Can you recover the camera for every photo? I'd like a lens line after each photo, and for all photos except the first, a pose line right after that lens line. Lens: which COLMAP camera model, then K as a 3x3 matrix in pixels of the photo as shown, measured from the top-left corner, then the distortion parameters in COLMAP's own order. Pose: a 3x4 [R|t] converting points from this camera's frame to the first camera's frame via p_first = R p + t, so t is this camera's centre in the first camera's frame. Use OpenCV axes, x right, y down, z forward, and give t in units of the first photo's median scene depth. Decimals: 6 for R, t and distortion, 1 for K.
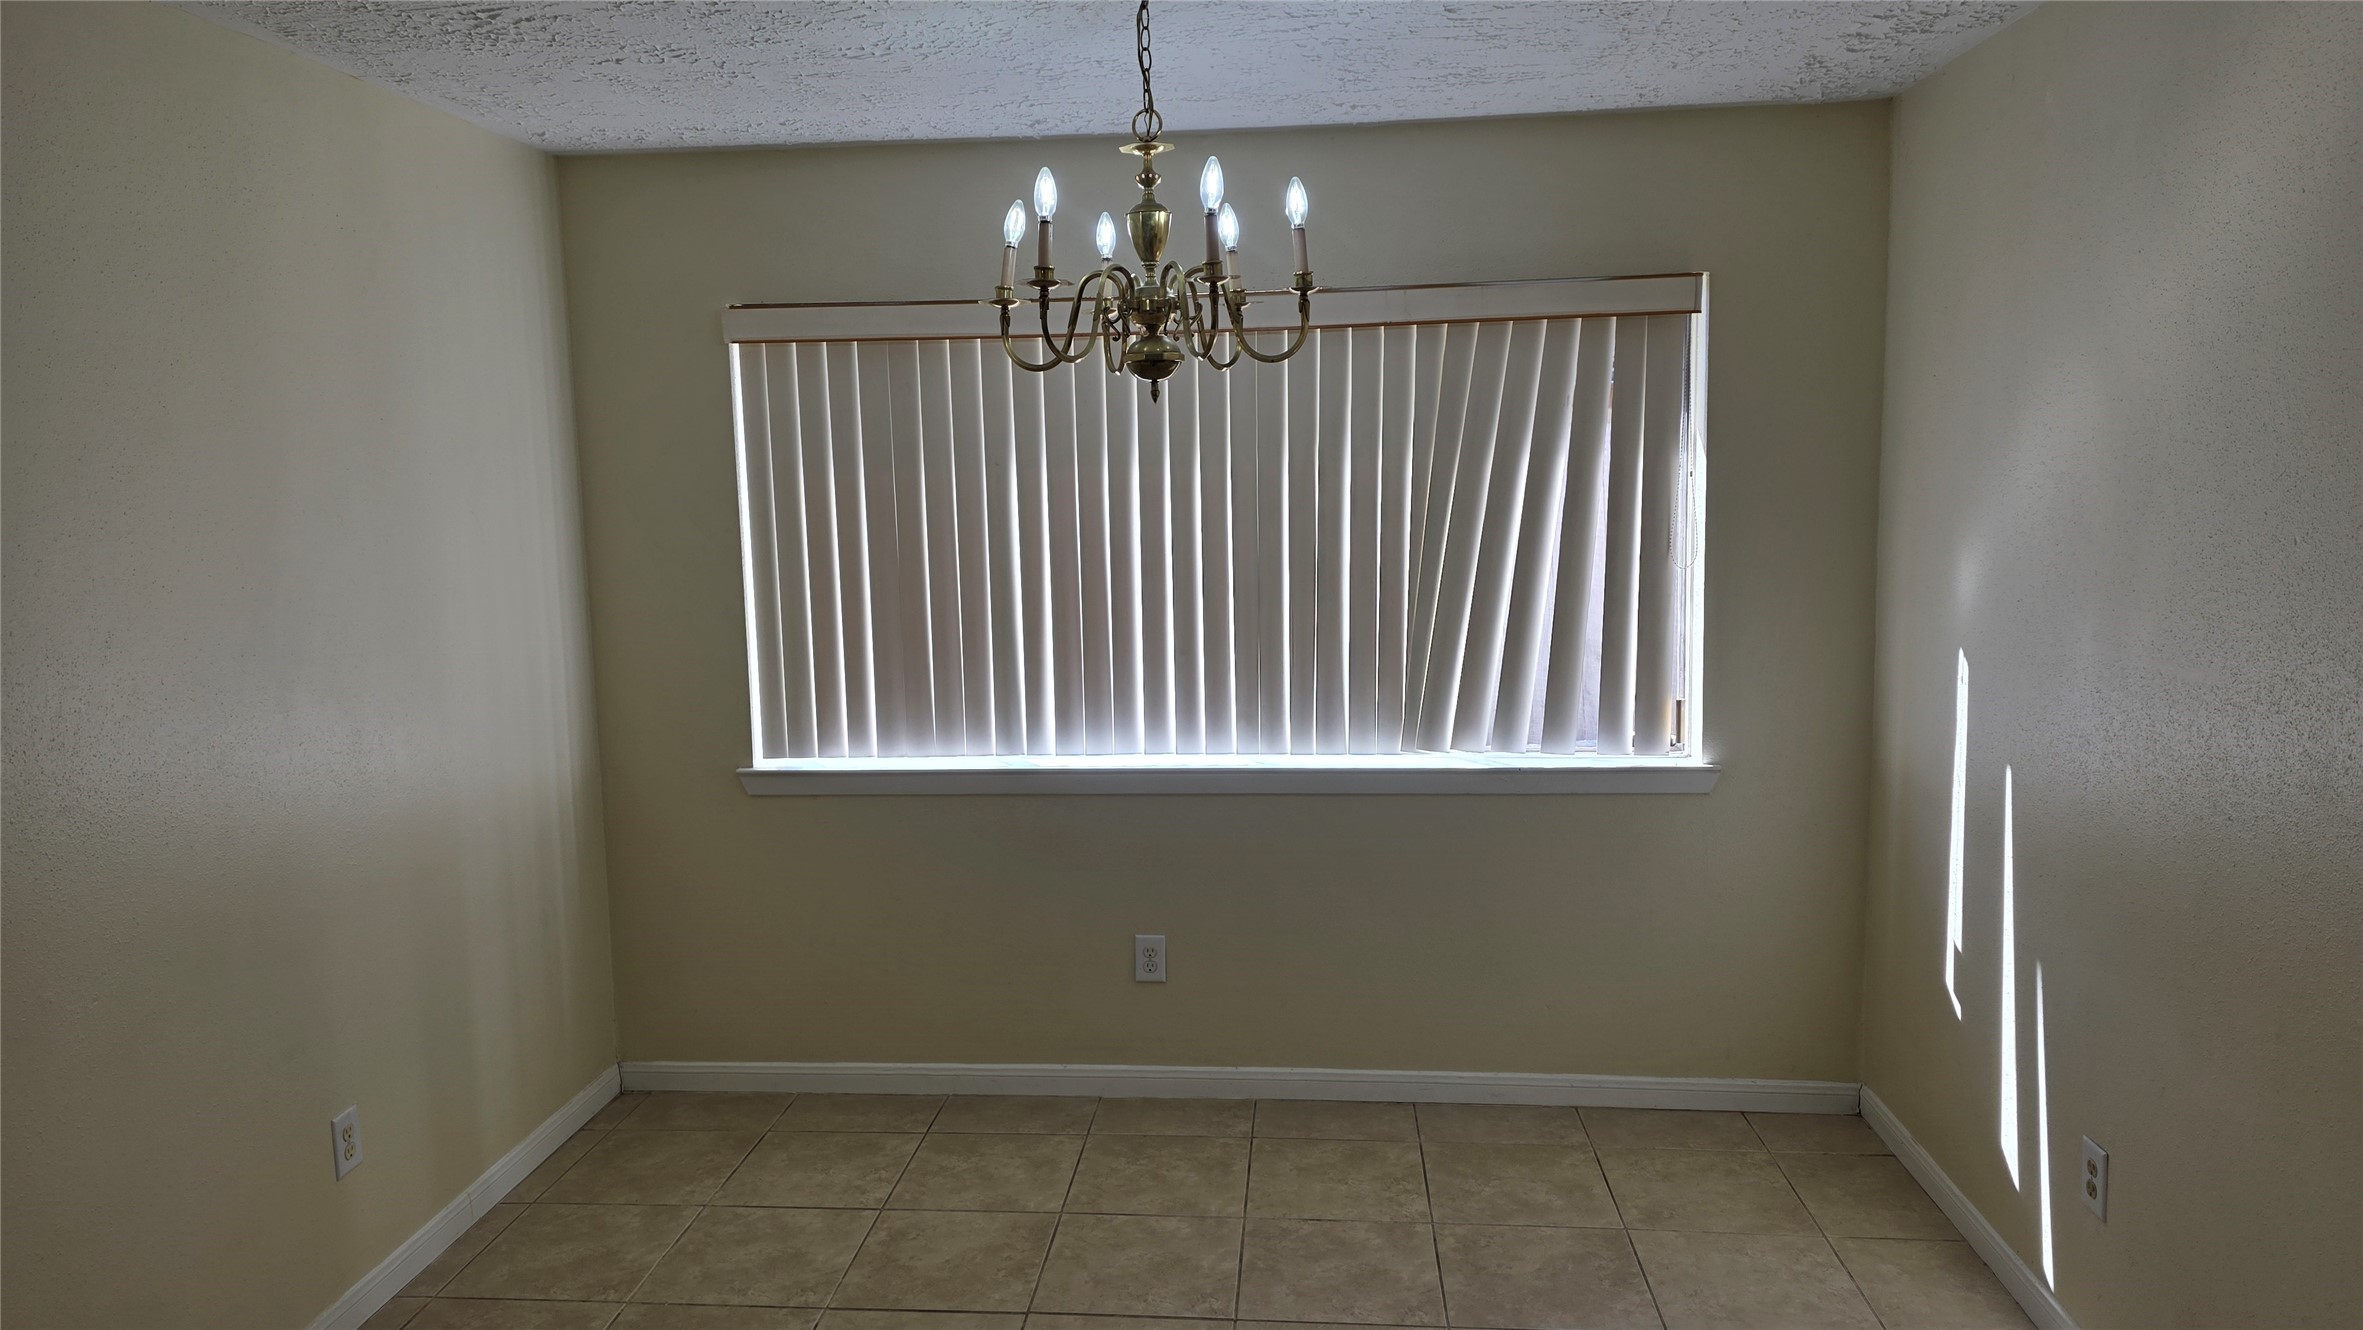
lens RADIAL K [[1596.2, 0, 1183.4], [0, 1596.2, 655.3], [0, 0, 1]] dist [0.049997, -0.012788]
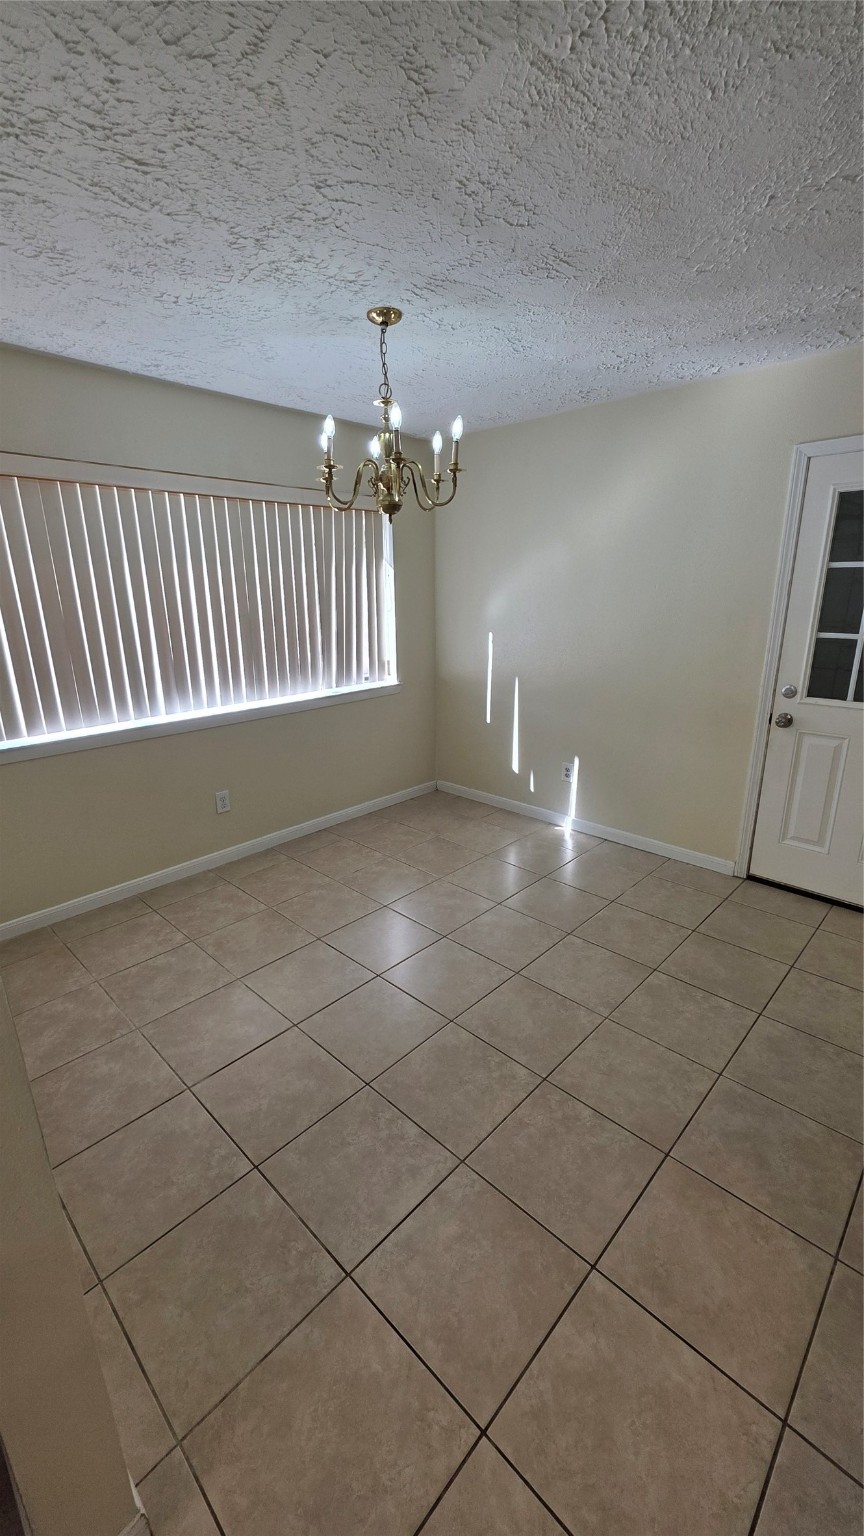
lens RADIAL K [[609.3, 0, 434.2], [0, 609.3, 774.2], [0, 0, 1]] dist [-0.000082, -0.000011]
pose [[0.619089, -0.219095, 0.754139, -0.500896], [0.095036, 0.974139, 0.204993, 0.010248], [-0.779549, -0.055239, 0.623901, 0.276463]]
